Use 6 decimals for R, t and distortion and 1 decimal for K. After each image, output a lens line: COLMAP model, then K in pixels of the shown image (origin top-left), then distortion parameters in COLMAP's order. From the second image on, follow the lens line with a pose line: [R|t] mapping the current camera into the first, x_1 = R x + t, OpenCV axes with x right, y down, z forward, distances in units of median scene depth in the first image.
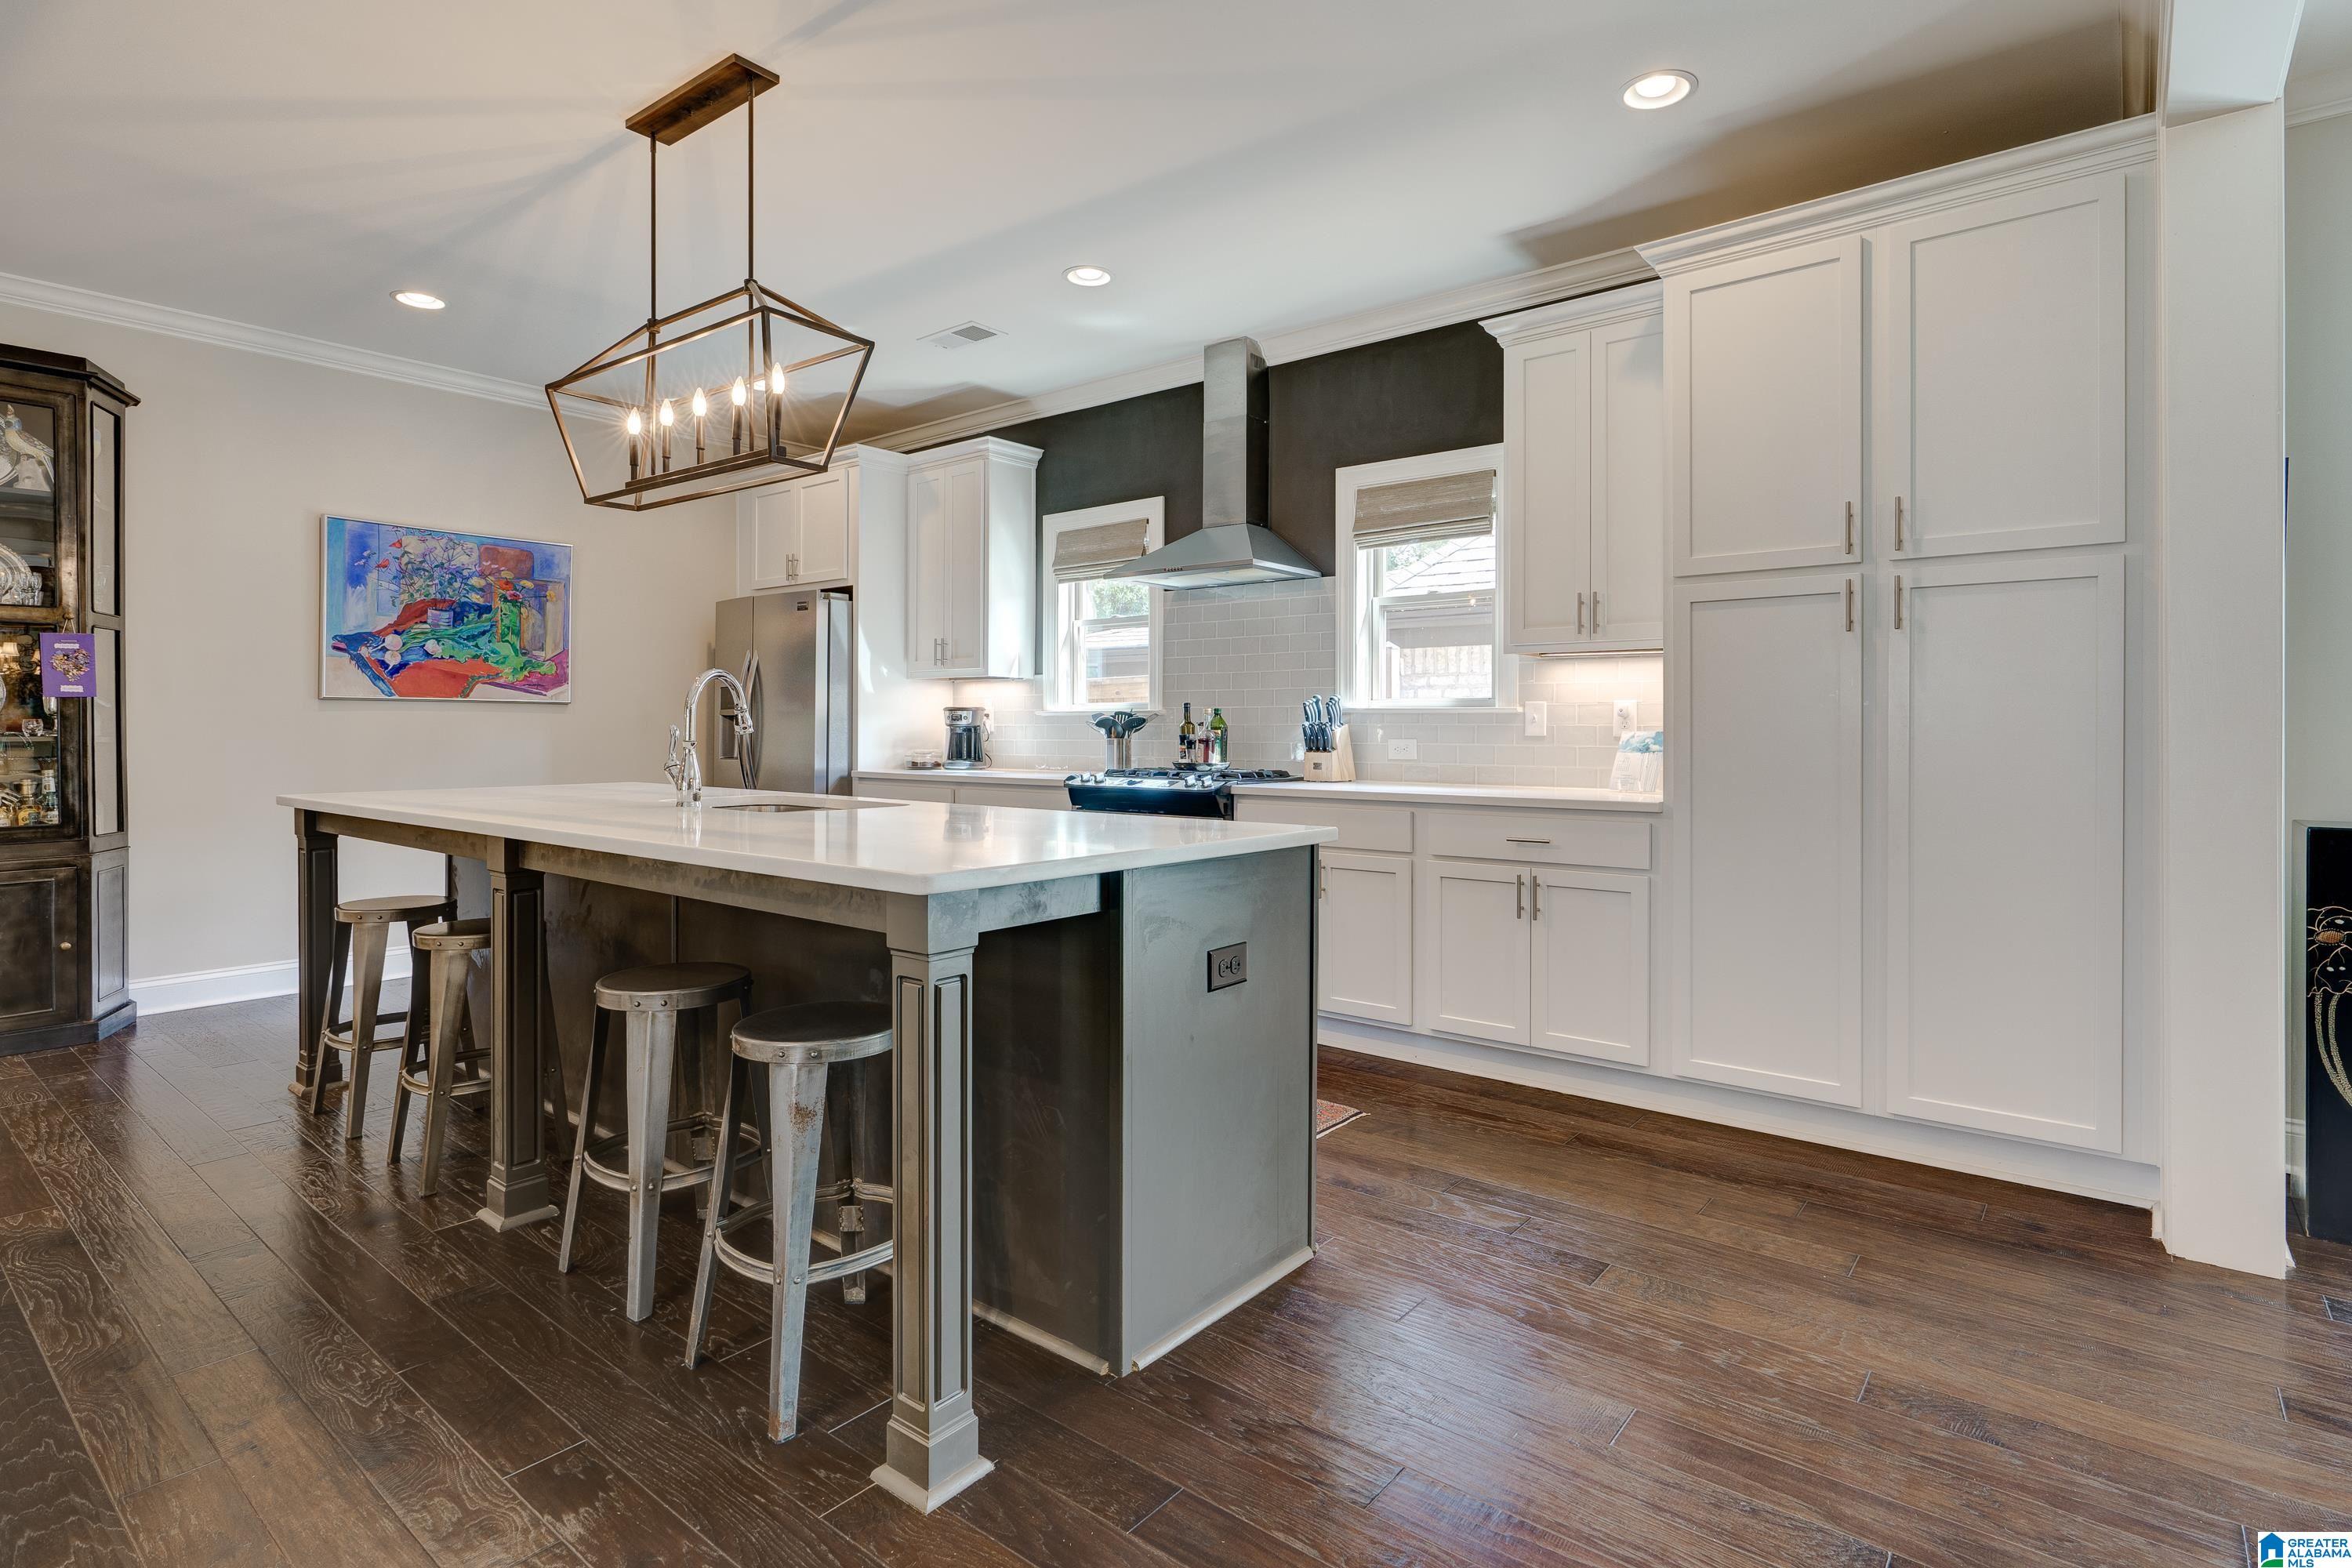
lens RADIAL K [[1150.8, 0, 1181.4], [0, 1150.8, 729.6], [0, 0, 1]] dist [-0.001938, 0.000551]
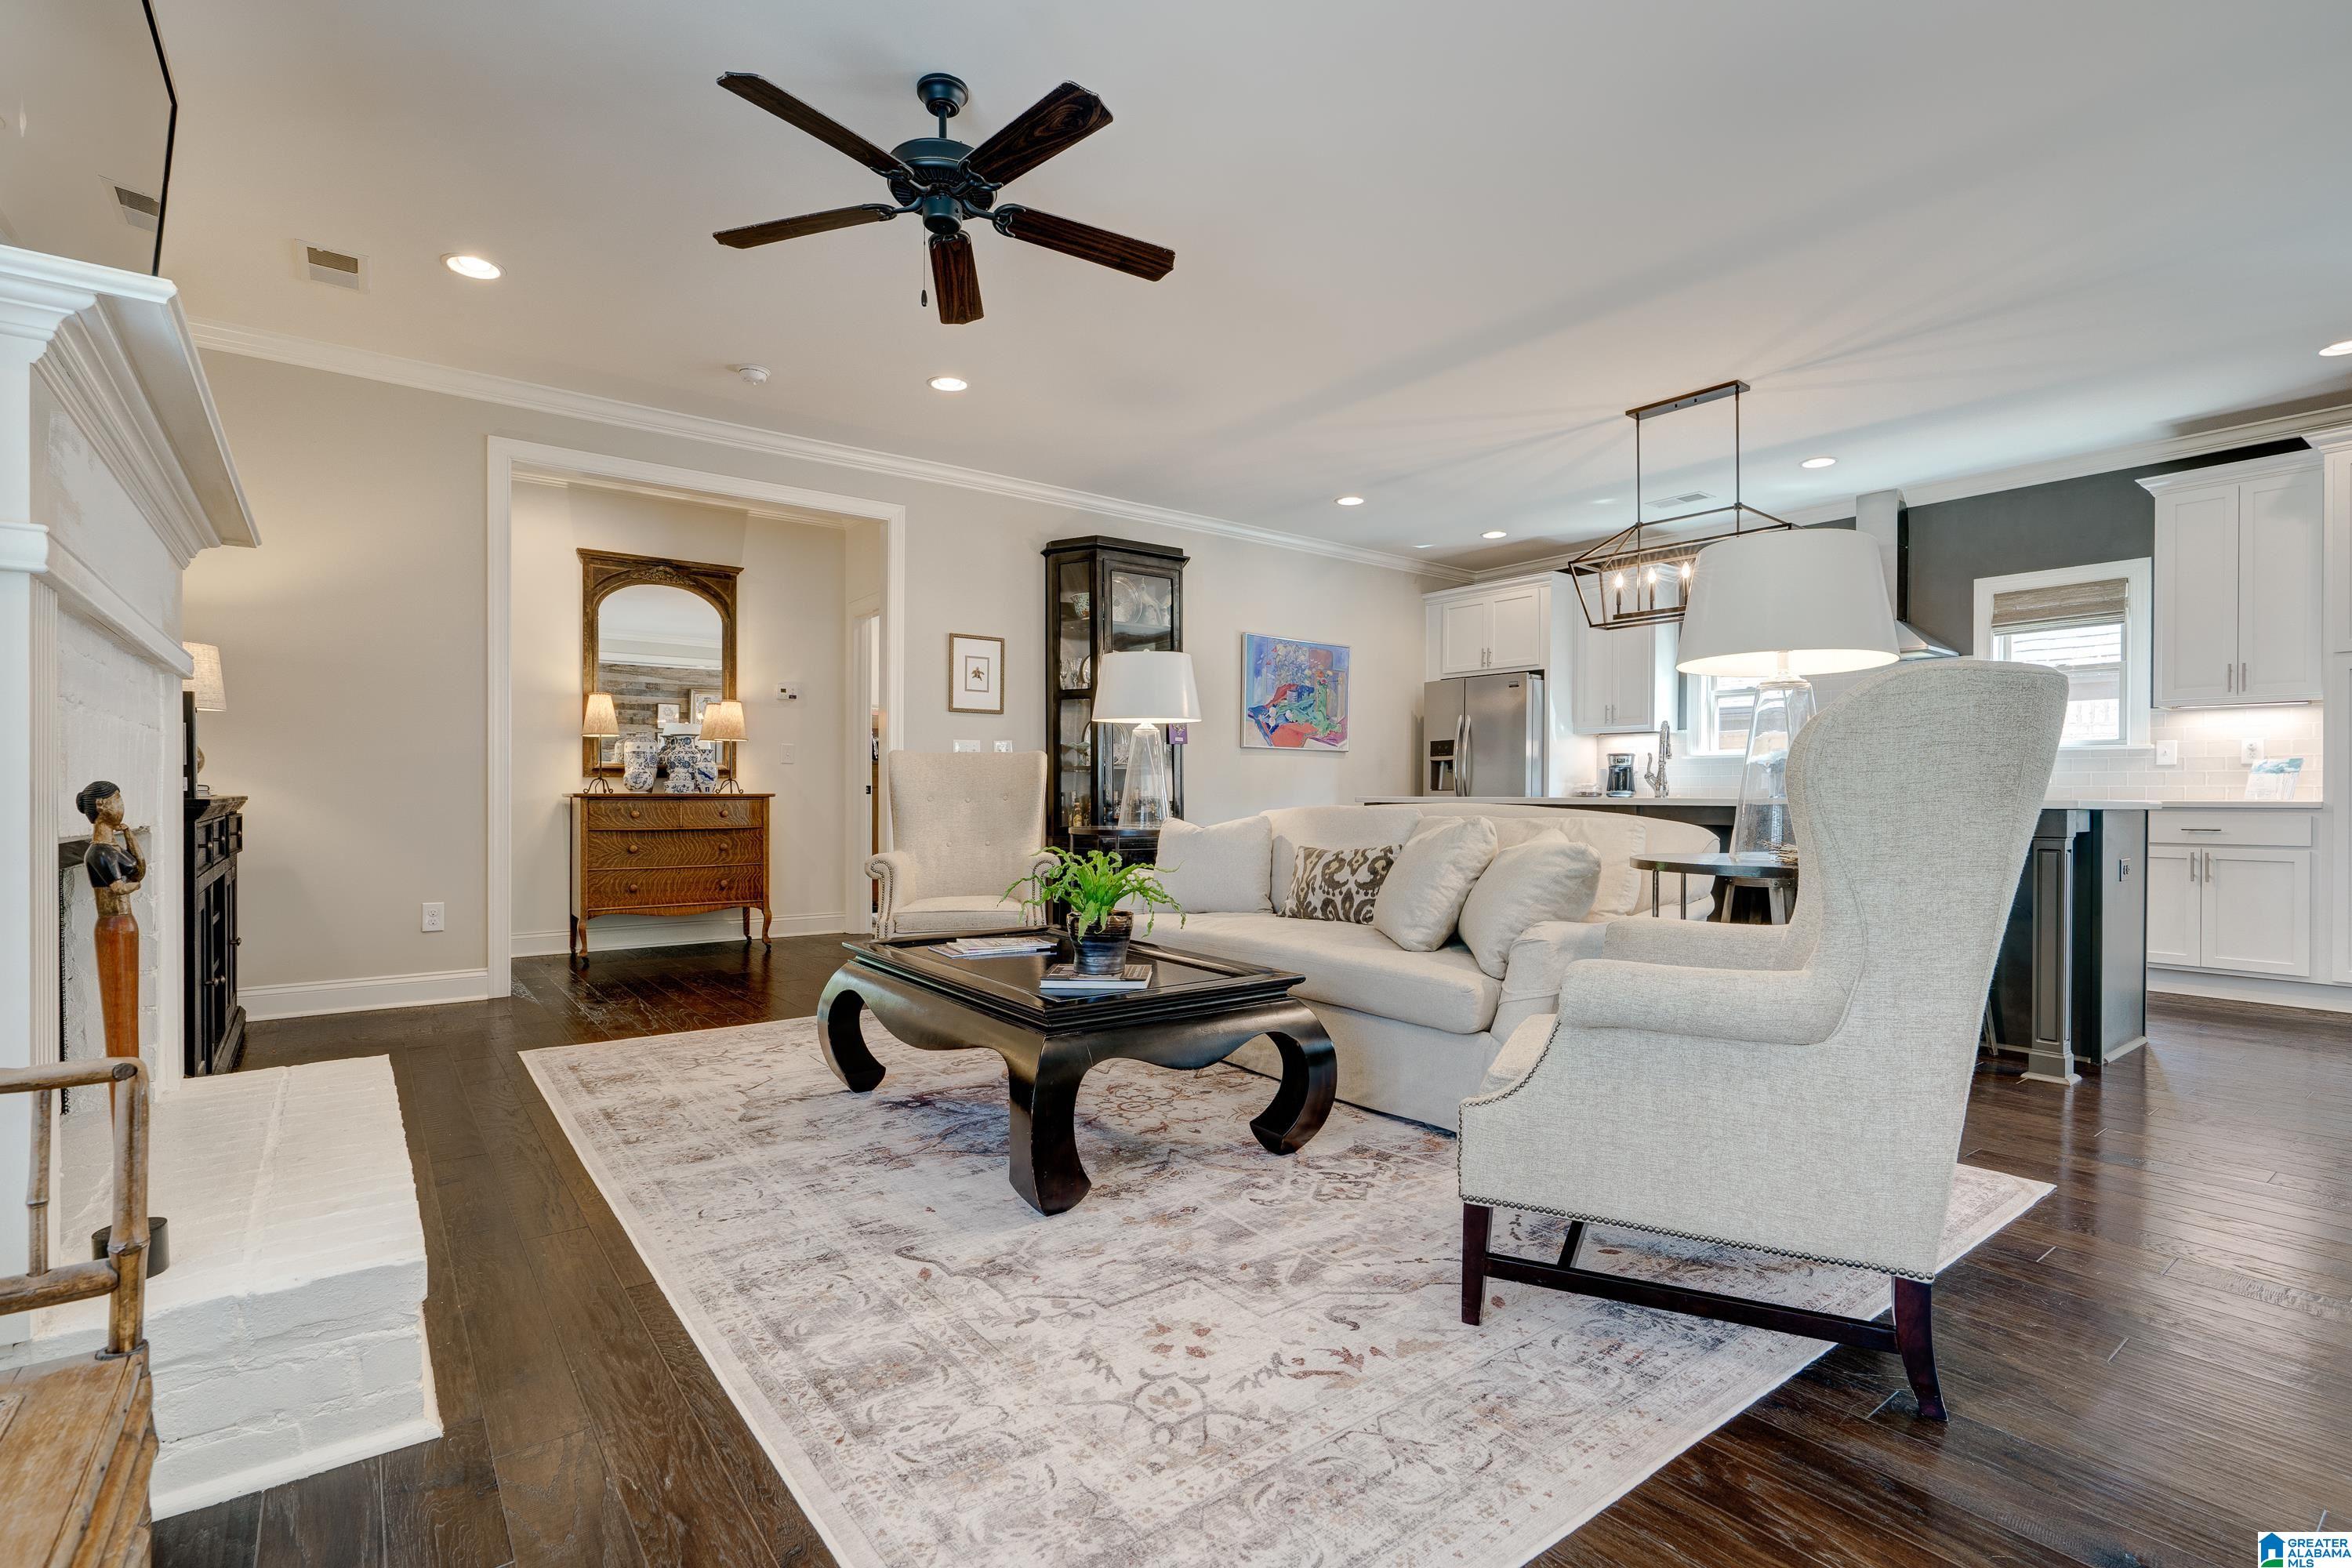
lens RADIAL K [[1082.3, 0, 1178.2], [0, 1082.3, 791.7], [0, 0, 1]] dist [0.002795, 0.000267]
pose [[0.974095, 0.002841, -0.226123, -0.491390], [-0.004120, 0.999978, -0.005188, 0.043252], [0.226104, 0.005985, 0.974085, -0.492951]]
